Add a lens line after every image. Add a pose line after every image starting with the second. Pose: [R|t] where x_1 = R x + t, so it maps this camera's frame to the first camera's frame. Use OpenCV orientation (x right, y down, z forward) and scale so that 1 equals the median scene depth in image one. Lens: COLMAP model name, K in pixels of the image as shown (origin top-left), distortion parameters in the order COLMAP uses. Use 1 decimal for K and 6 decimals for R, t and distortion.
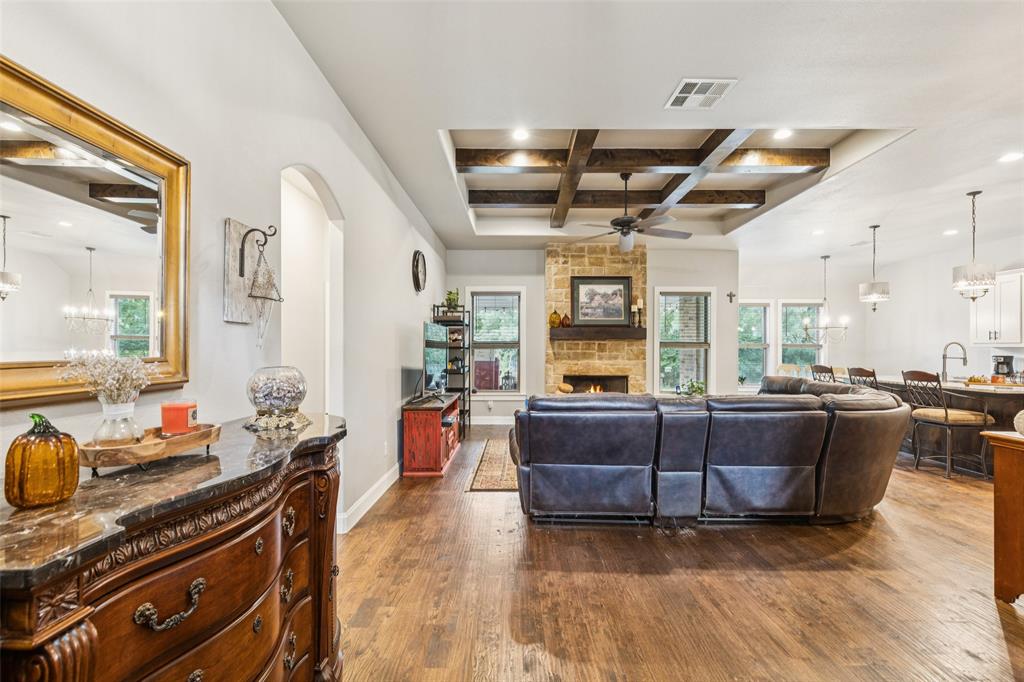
lens RADIAL K [[466.6, 0, 508.8], [0, 466.6, 344.9], [0, 0, 1]] dist [0.008347, -0.000312]
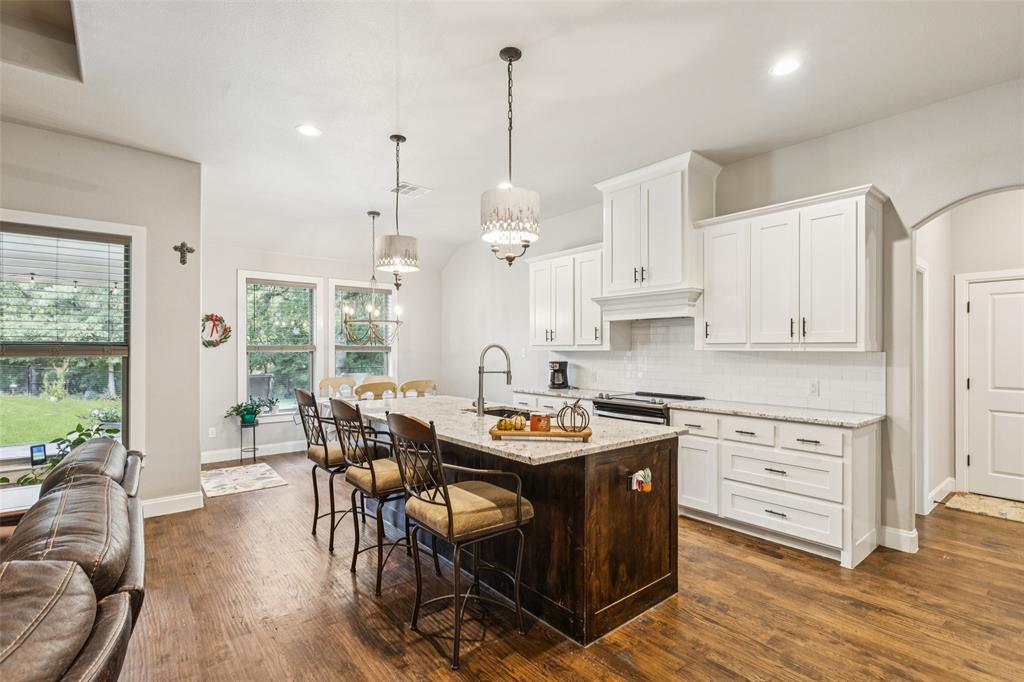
lens RADIAL K [[485.7, 0, 511.1], [0, 485.7, 347.8], [0, 0, 1]] dist [0.002136, 0.000110]
pose [[0.768249, -0.002613, 0.640146, 0.650119], [-0.000948, 0.999986, 0.005220, -0.005504], [-0.640150, -0.004617, 0.768236, 0.592019]]
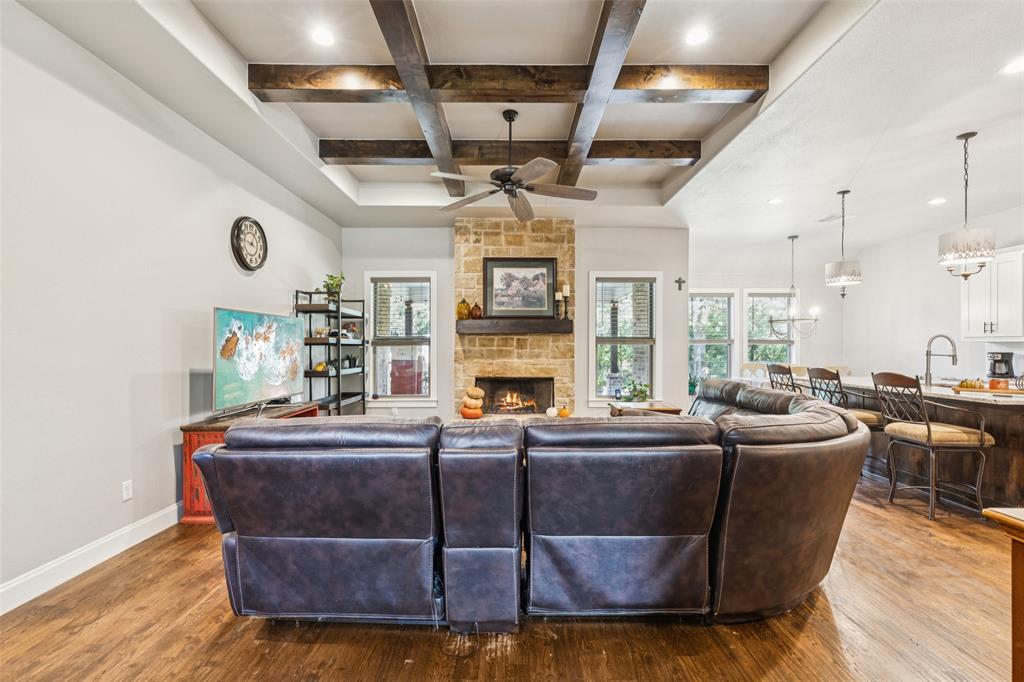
lens RADIAL K [[466.8, 0, 509.2], [0, 466.8, 343.8], [0, 0, 1]] dist [0.012895, -0.001253]
pose [[0.999928, -0.002878, 0.011677, 0.248977], [0.002852, 0.999993, 0.002234, 0.006081], [-0.011683, -0.002200, 0.999929, 0.253083]]
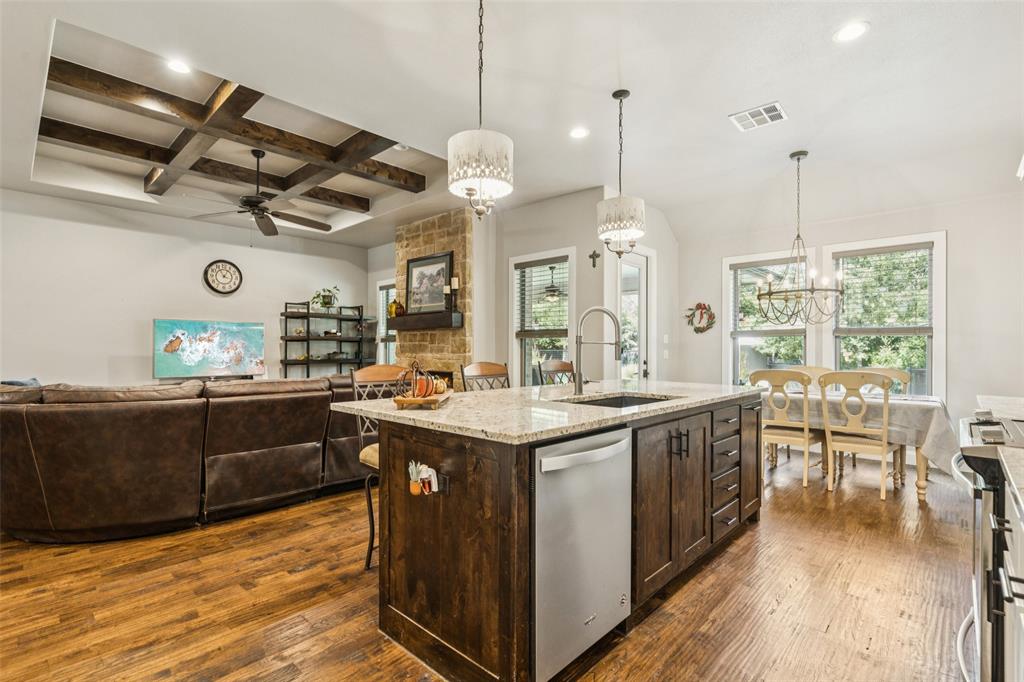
lens RADIAL K [[477.1, 0, 509.8], [0, 477.1, 347.3], [0, 0, 1]] dist [-0.001821, -0.000600]
pose [[0.736012, -0.005883, -0.676943, 1.329811], [0.007336, 0.999973, -0.000714, 0.034937], [0.676929, -0.004440, 0.736035, 0.670133]]
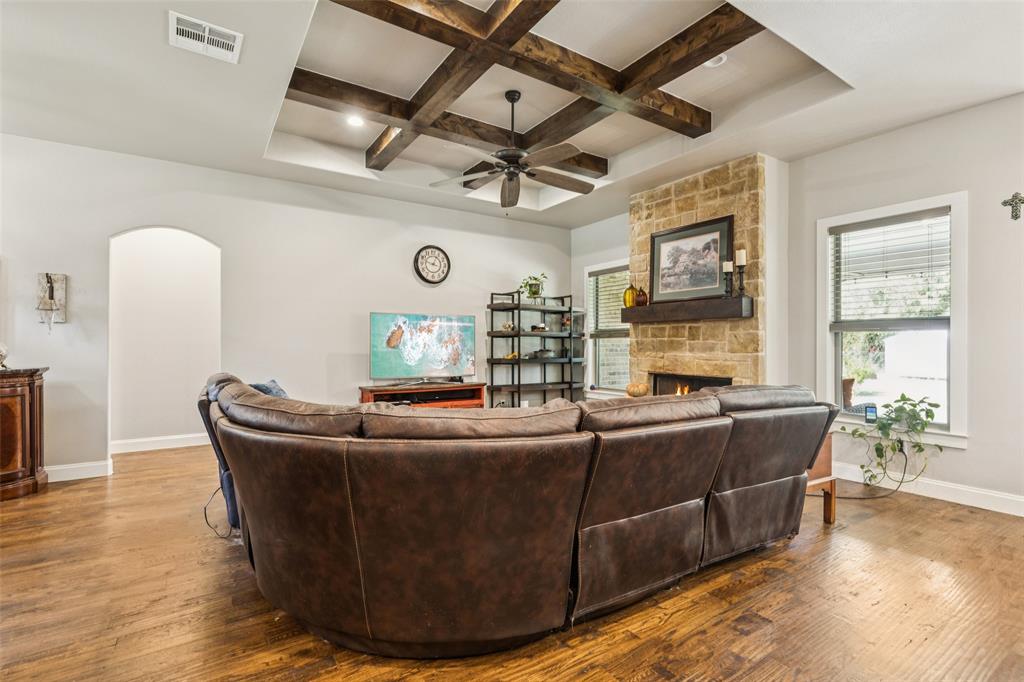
lens RADIAL K [[477.3, 0, 509.8], [0, 477.3, 342.9], [0, 0, 1]] dist [-0.001884, -0.000805]
pose [[0.555913, -0.007795, -0.831204, 0.910850], [0.005785, 0.999968, -0.005508, 0.032571], [0.831221, -0.001746, 0.555940, 0.610876]]
